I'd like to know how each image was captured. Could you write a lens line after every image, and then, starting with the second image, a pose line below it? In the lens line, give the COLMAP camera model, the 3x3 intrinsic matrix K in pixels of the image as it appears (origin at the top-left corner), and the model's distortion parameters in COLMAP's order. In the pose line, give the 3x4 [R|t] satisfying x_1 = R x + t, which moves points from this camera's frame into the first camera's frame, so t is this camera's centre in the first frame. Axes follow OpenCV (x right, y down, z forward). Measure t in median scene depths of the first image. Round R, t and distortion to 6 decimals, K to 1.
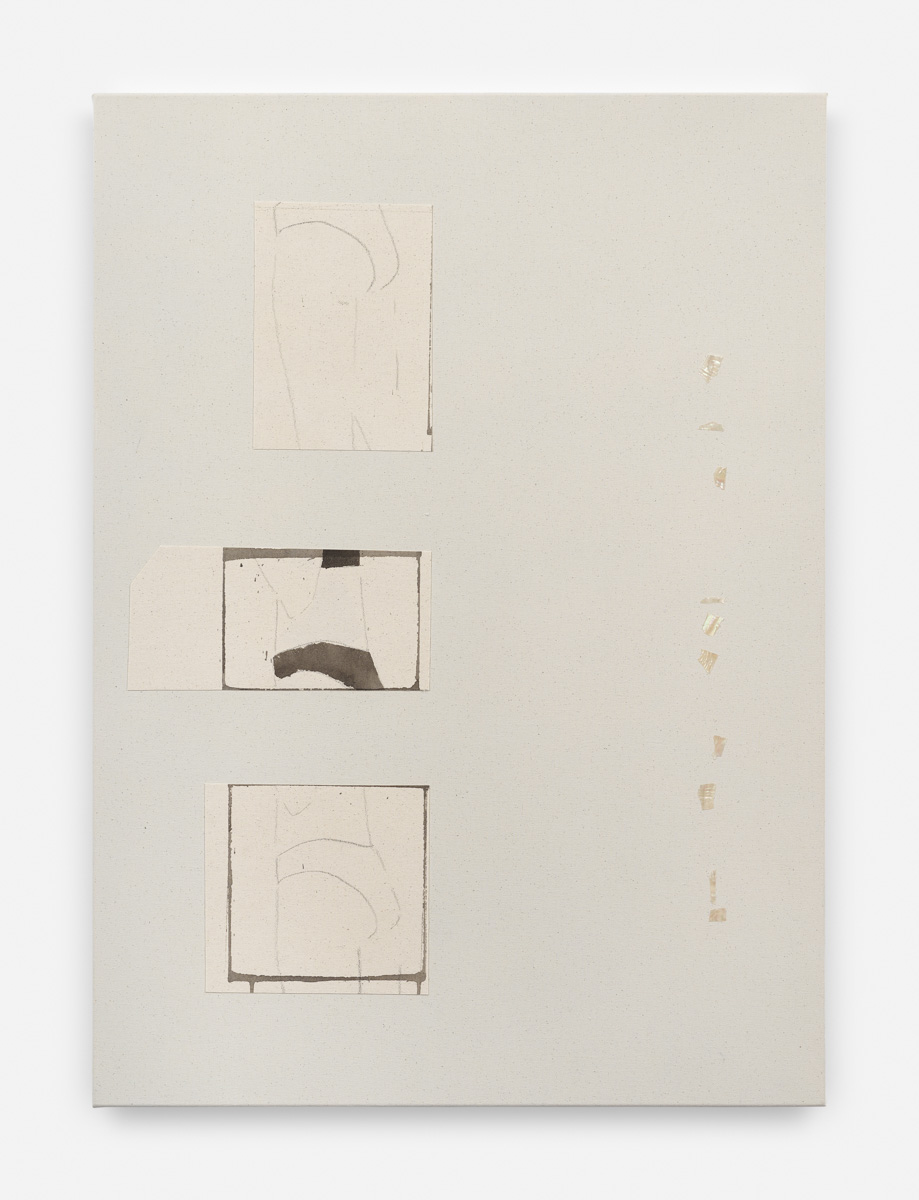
lens RADIAL K [[3953.8, 0, 461.0], [0, 3953.8, 598.9], [0, 0, 1]] dist [0.169510, 0.000000]
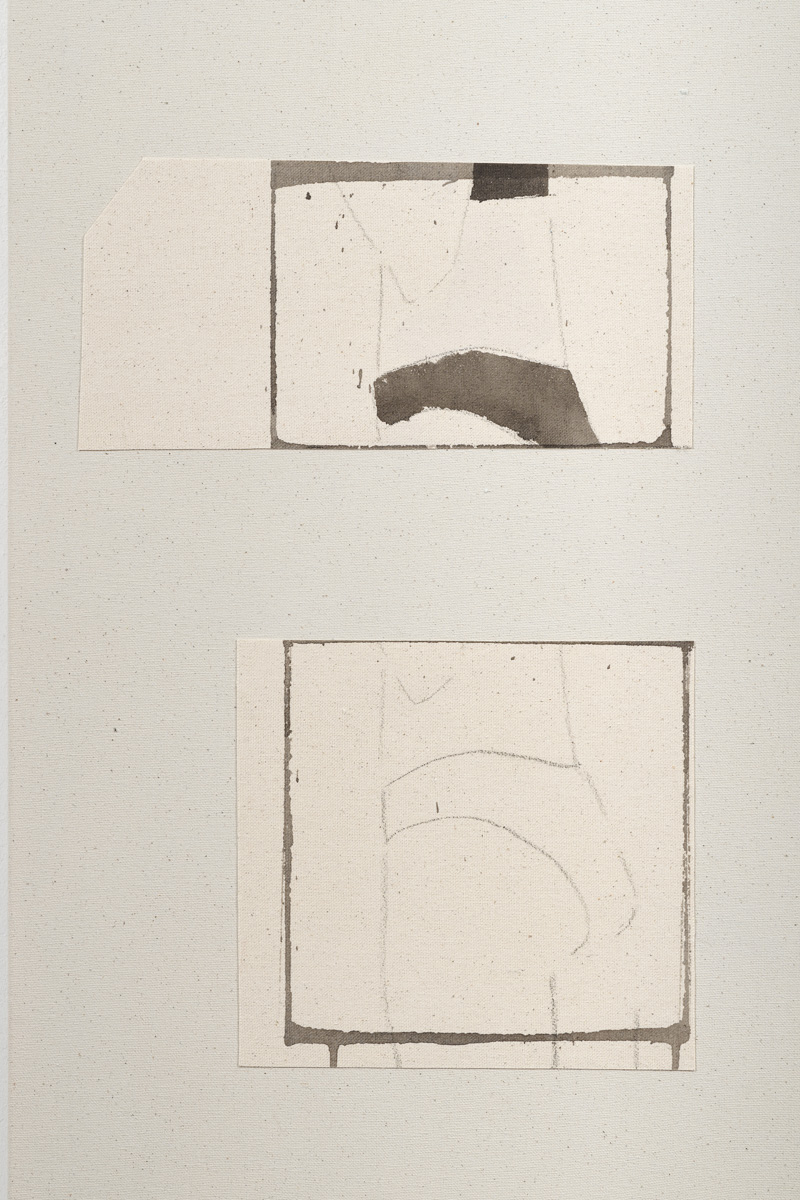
lens RADIAL K [[3649.8, 0, 399.9], [0, 3649.8, 599.4], [0, 0, 1]] dist [-0.213564, 0.000000]
pose [[0.998041, -0.004824, -0.062377, -0.016183], [0.007731, 0.998891, 0.046439, 0.020838], [0.062084, -0.046830, 0.996972, 0.549570]]
